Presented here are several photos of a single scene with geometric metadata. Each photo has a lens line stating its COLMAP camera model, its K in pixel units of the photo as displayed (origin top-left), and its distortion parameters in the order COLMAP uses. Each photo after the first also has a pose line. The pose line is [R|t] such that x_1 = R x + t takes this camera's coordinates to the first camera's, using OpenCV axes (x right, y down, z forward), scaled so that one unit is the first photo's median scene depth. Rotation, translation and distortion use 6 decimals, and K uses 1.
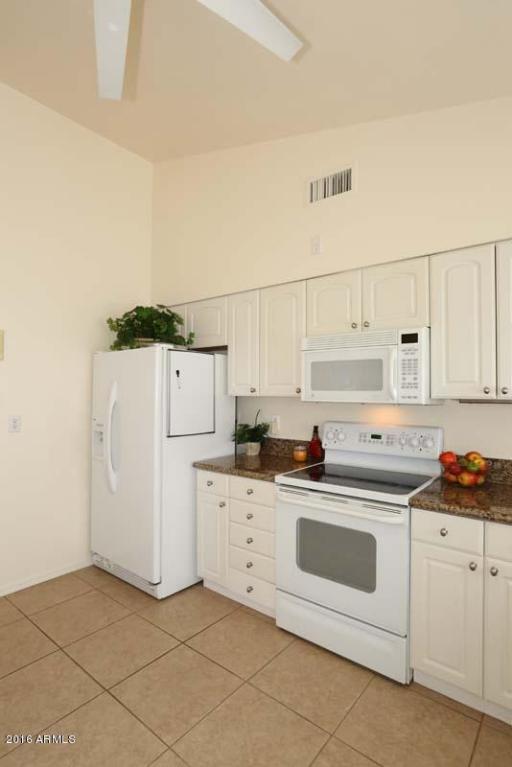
lens RADIAL K [[398.6, 0, 253.5], [0, 398.6, 388.0], [0, 0, 1]] dist [-0.036926, 0.012580]
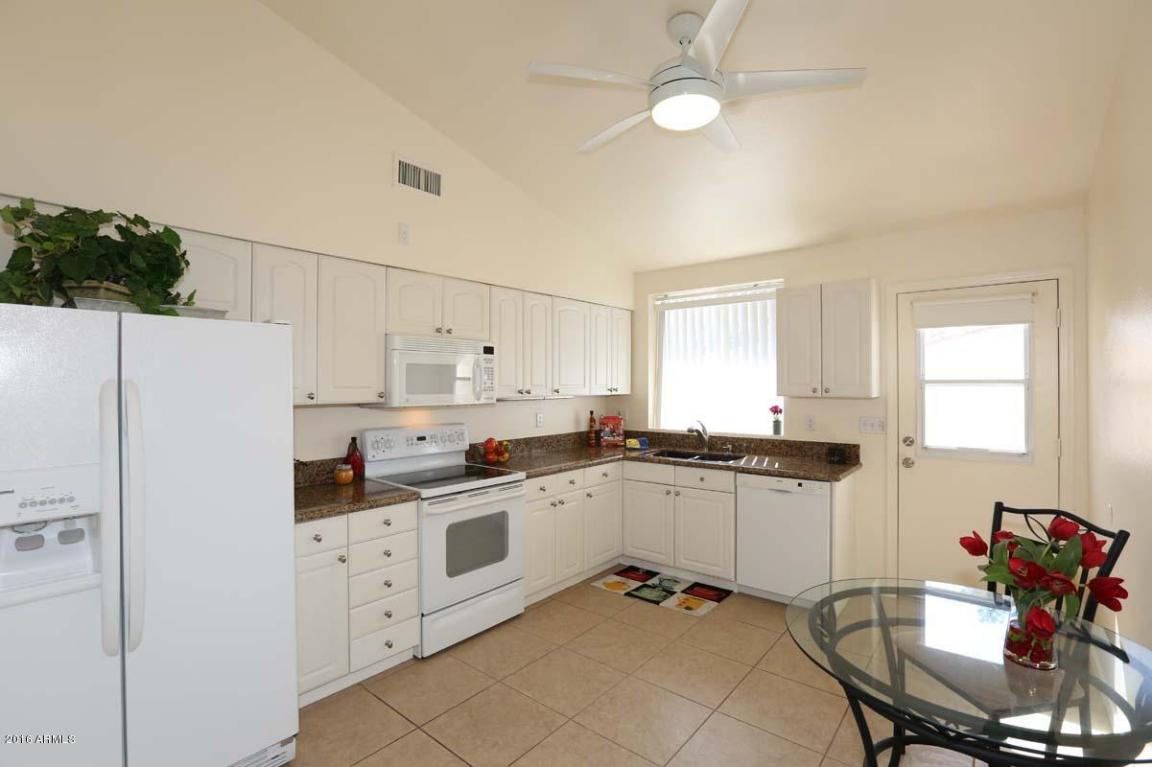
lens RADIAL K [[525.1, 0, 571.2], [0, 525.1, 382.7], [0, 0, 1]] dist [-0.041403, 0.003205]
pose [[0.007274, -0.003141, 0.999969, -1.092550], [-0.006137, 0.999976, 0.003186, -0.028136], [-0.999955, -0.006160, 0.007255, 0.646999]]
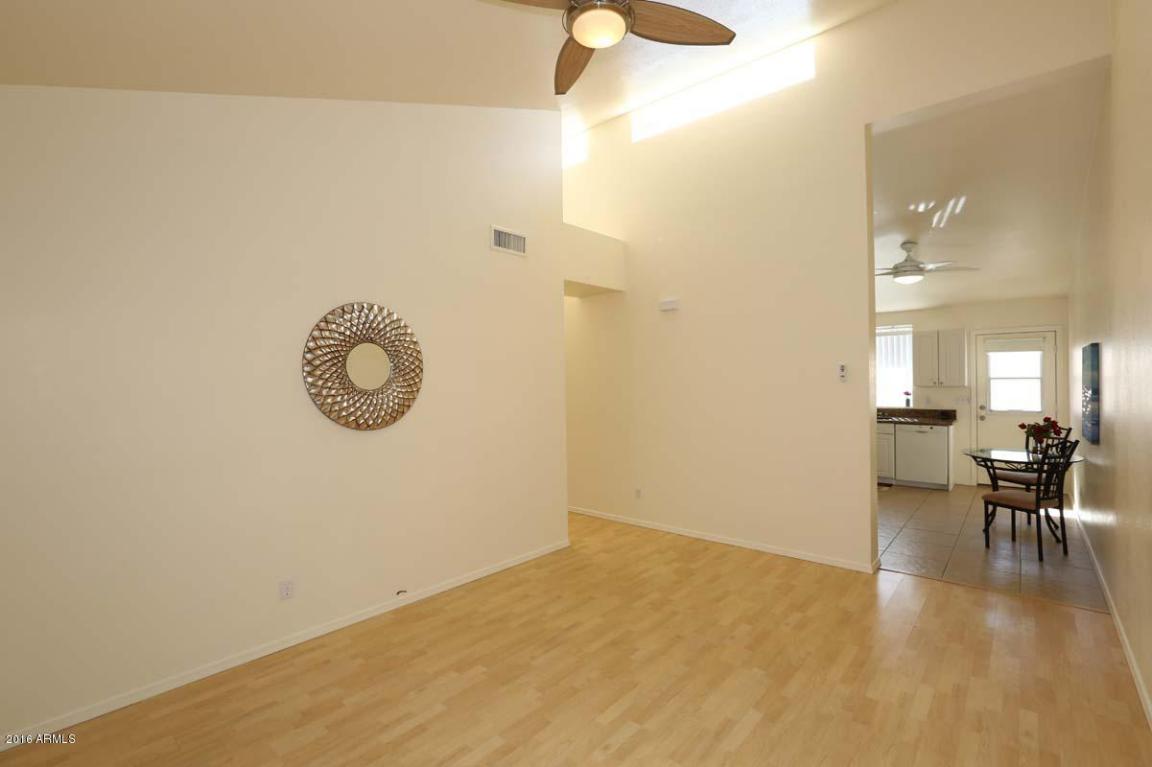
lens RADIAL K [[525.1, 0, 569.7], [0, 525.1, 380.9], [0, 0, 1]] dist [-0.041403, 0.003205]
pose [[0.036695, -0.010111, 0.999275, -5.931523], [0.000798, 0.999949, 0.010088, -0.091880], [-0.999326, 0.000427, 0.036701, 4.736609]]
